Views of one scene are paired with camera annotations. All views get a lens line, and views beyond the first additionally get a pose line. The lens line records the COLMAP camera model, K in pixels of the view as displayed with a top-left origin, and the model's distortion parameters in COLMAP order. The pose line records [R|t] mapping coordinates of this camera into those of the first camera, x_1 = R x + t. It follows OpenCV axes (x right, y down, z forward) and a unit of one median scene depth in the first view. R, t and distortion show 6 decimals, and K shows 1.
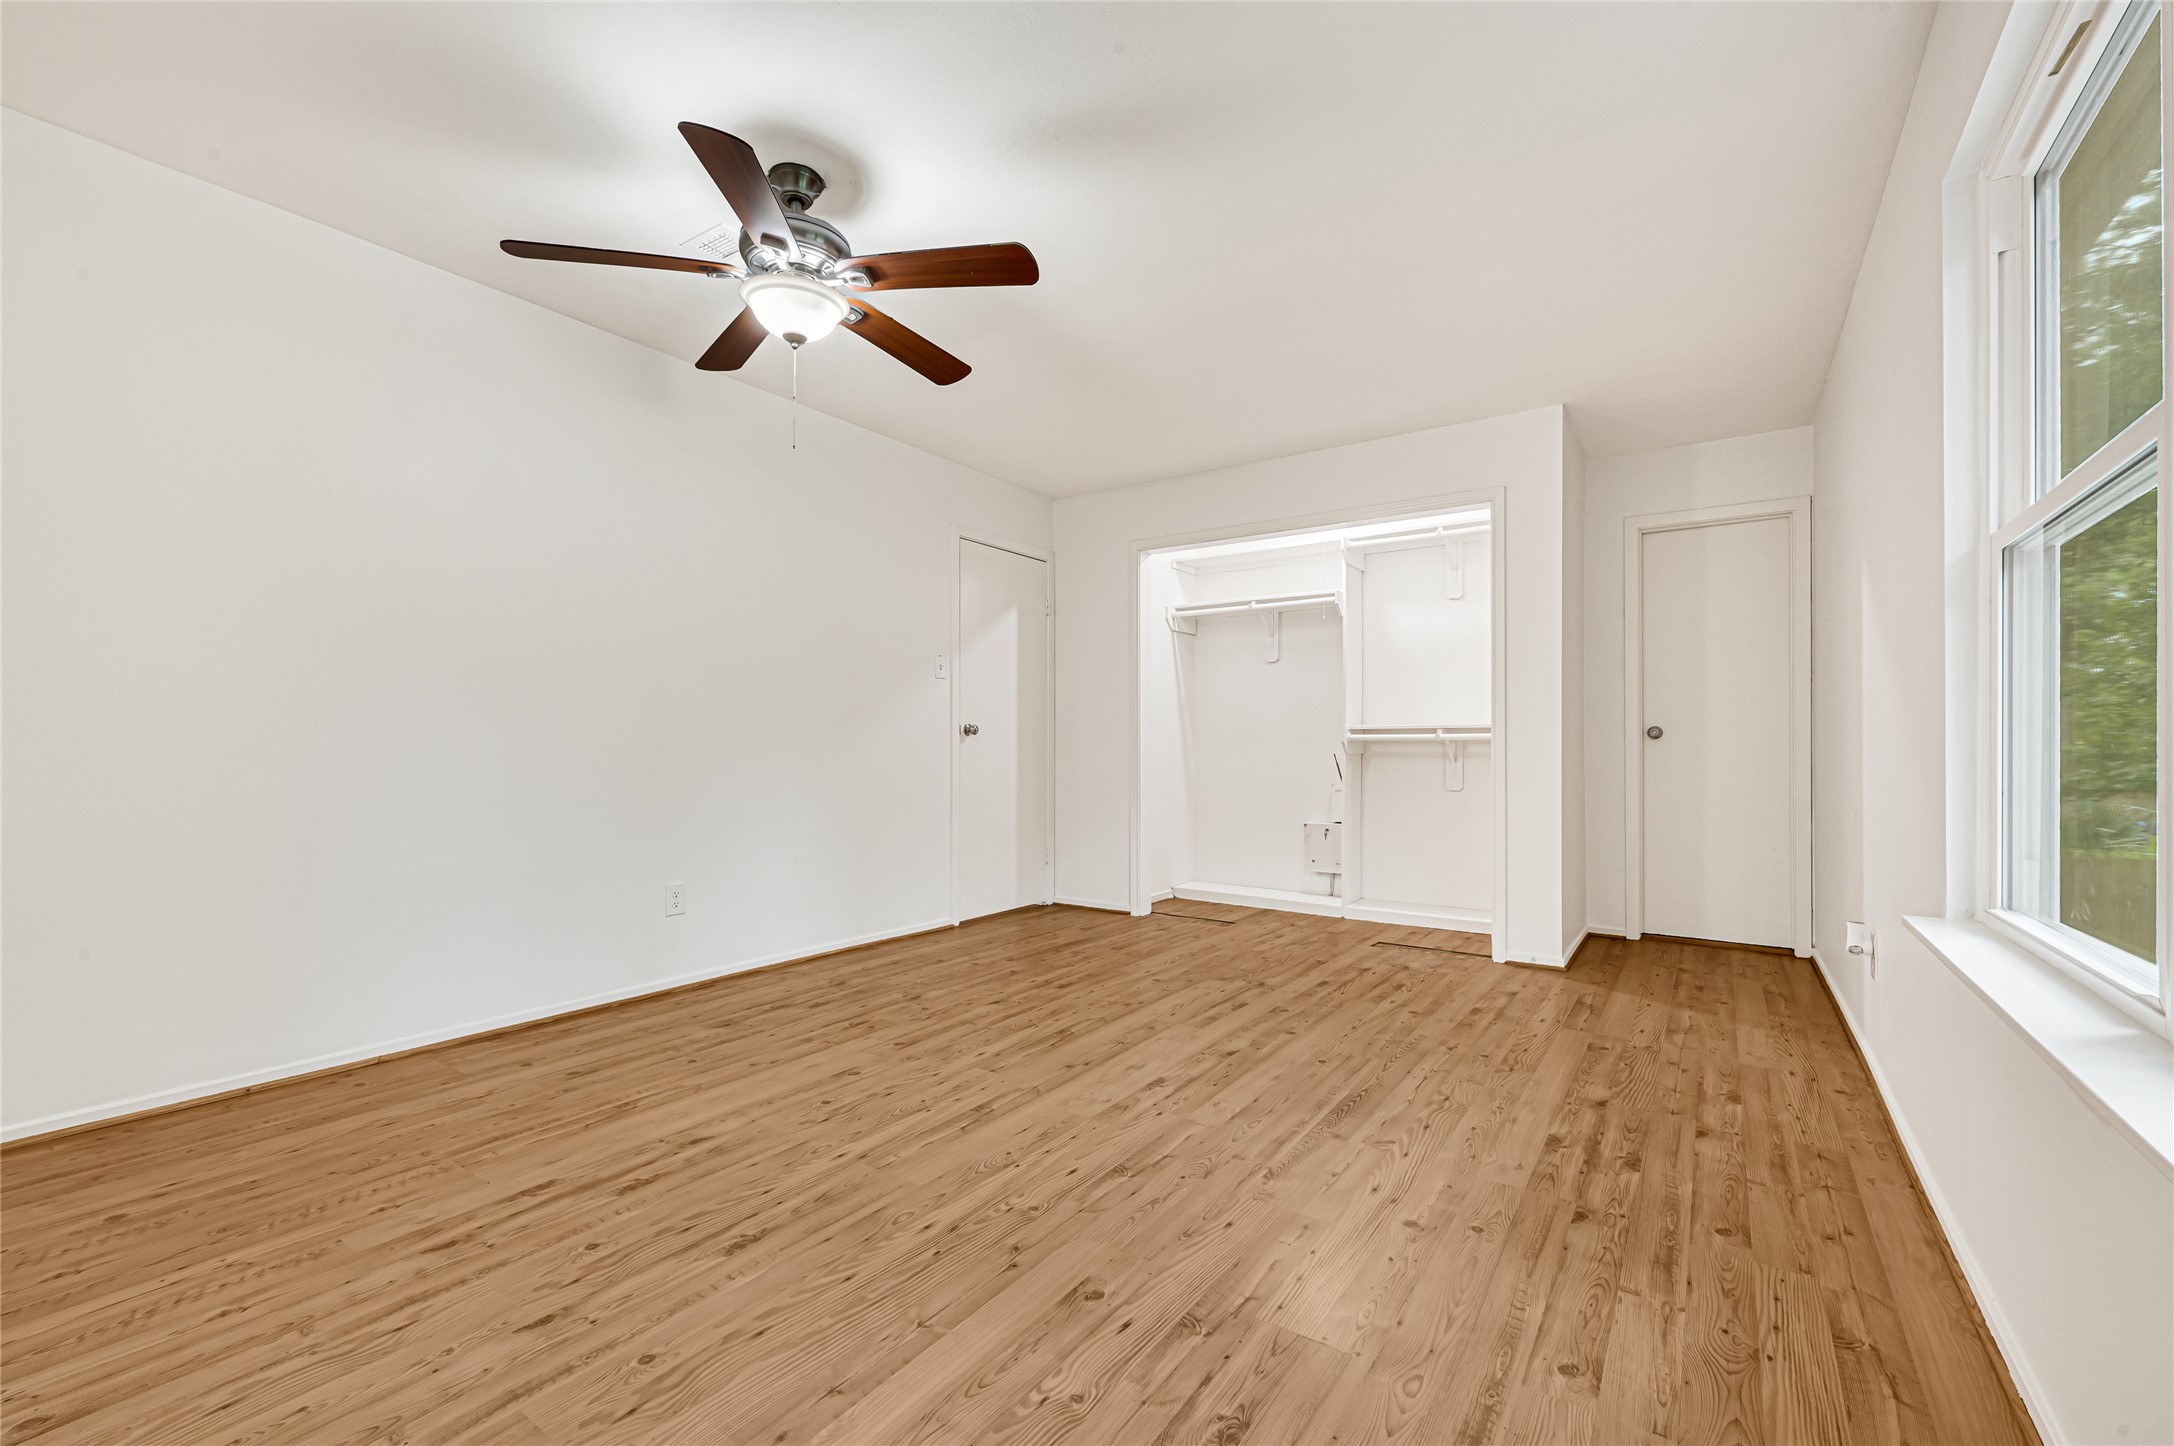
lens RADIAL K [[900.8, 0, 1087.1], [0, 900.8, 737.8], [0, 0, 1]] dist [-0.002785, -0.000131]
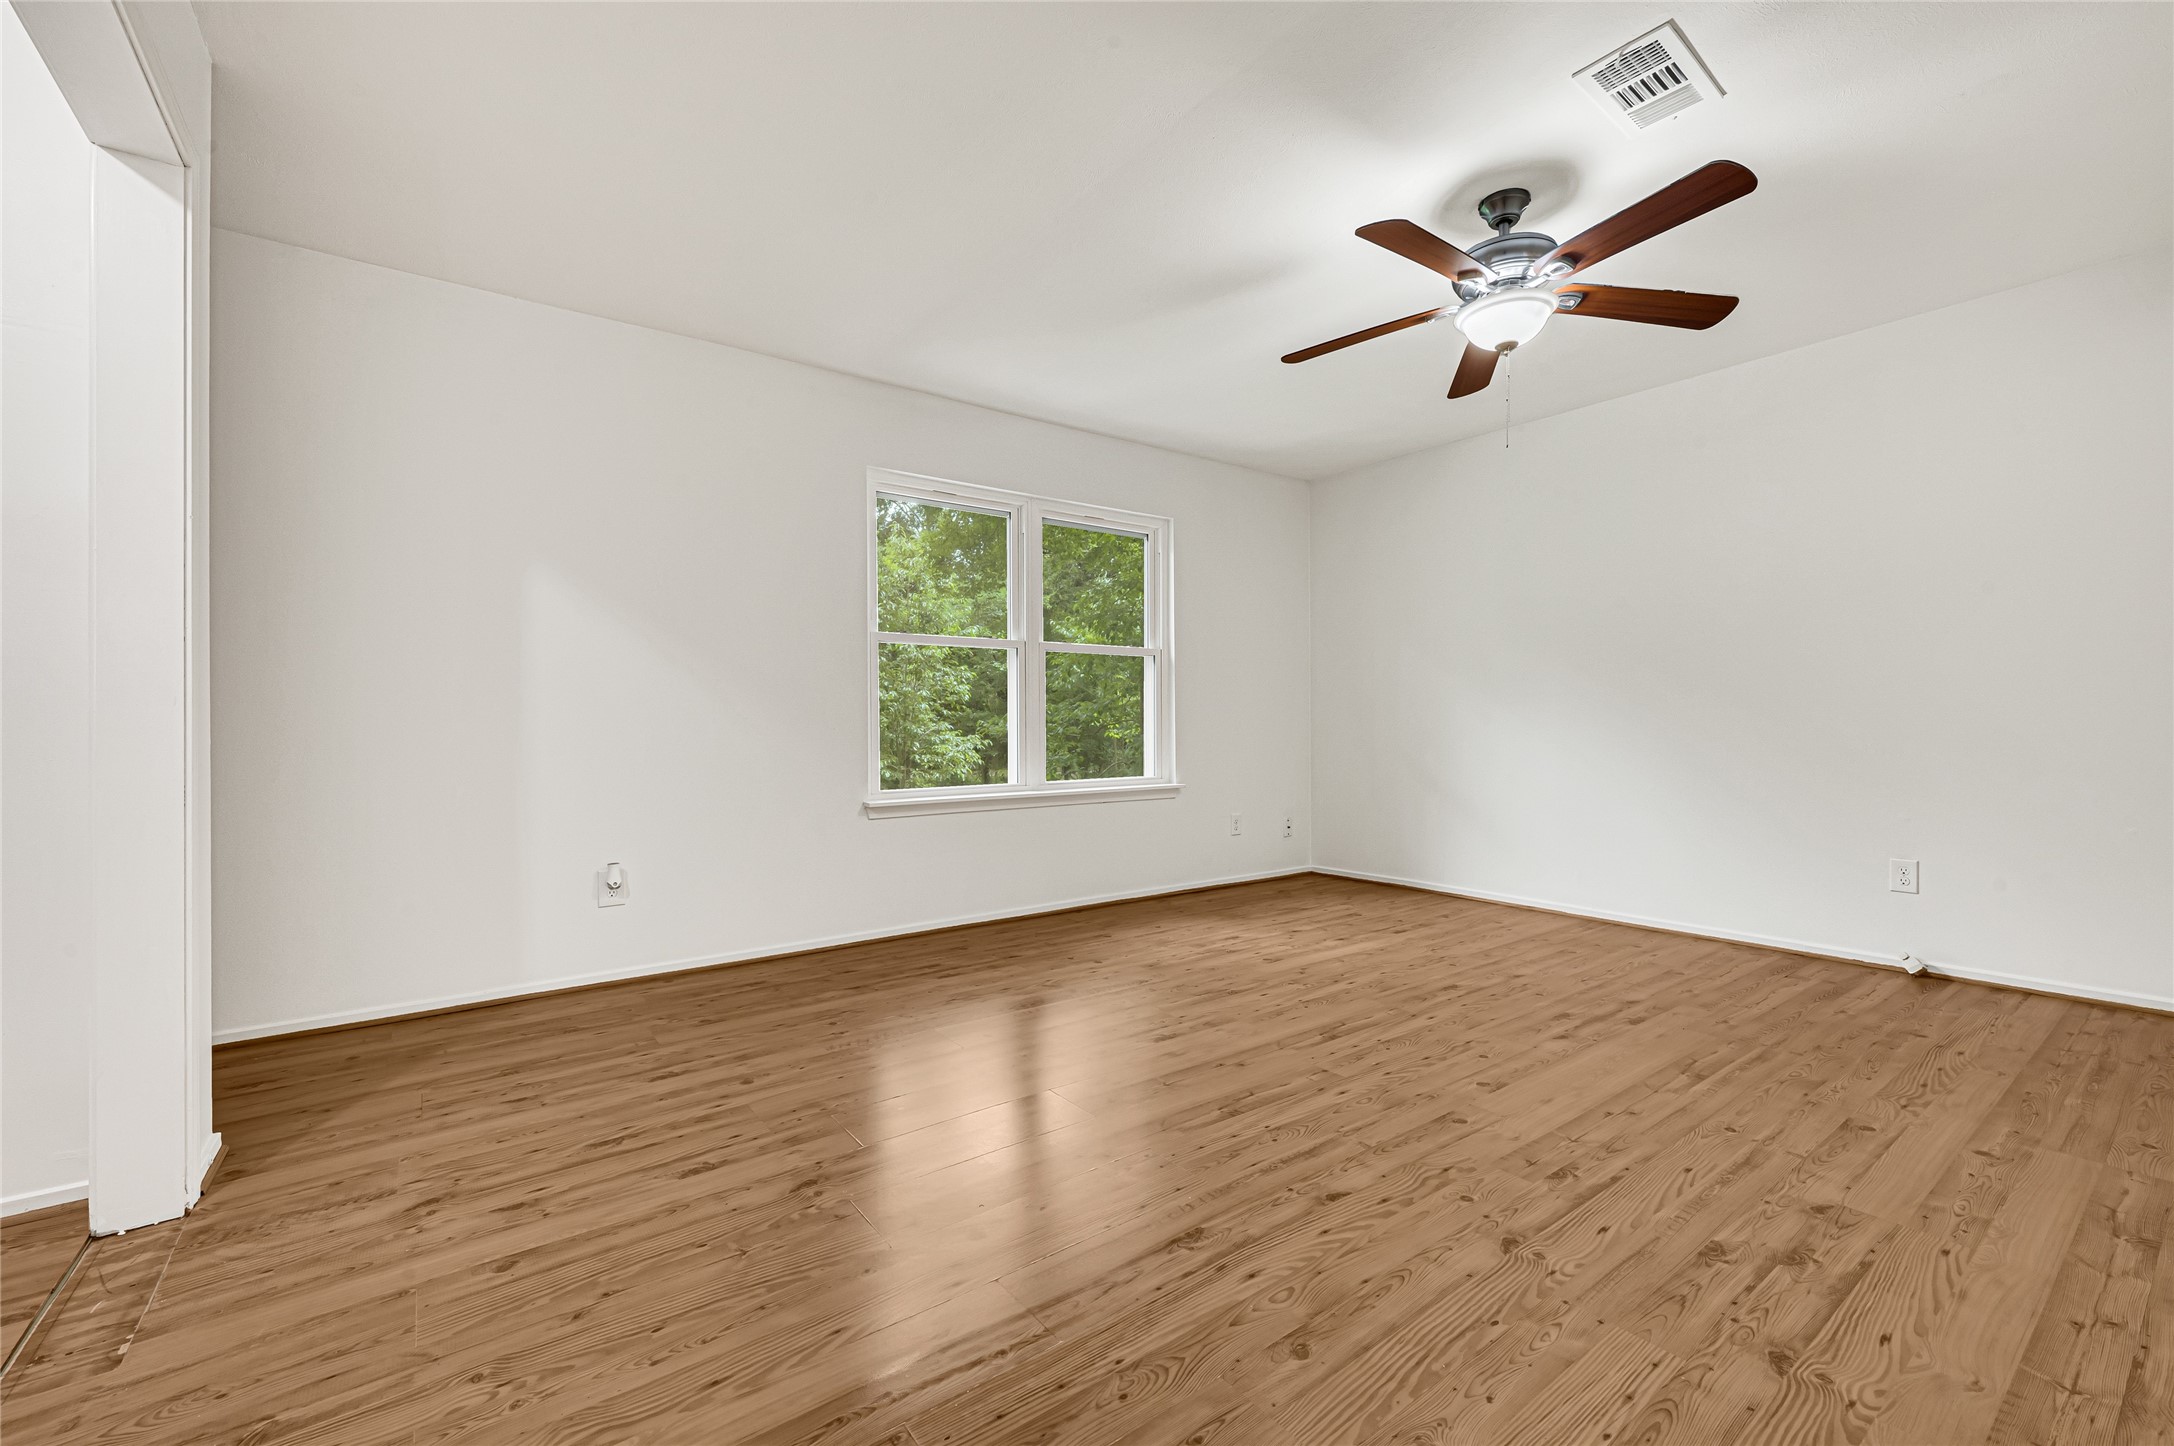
lens RADIAL K [[900.8, 0, 1084.4], [0, 900.8, 725.7], [0, 0, 1]] dist [-0.002785, -0.000131]
pose [[-0.948465, 0.002118, 0.316874, -0.153628], [-0.000316, 0.999971, -0.007630, 0.020164], [-0.316881, -0.007337, -0.948437, 1.832485]]
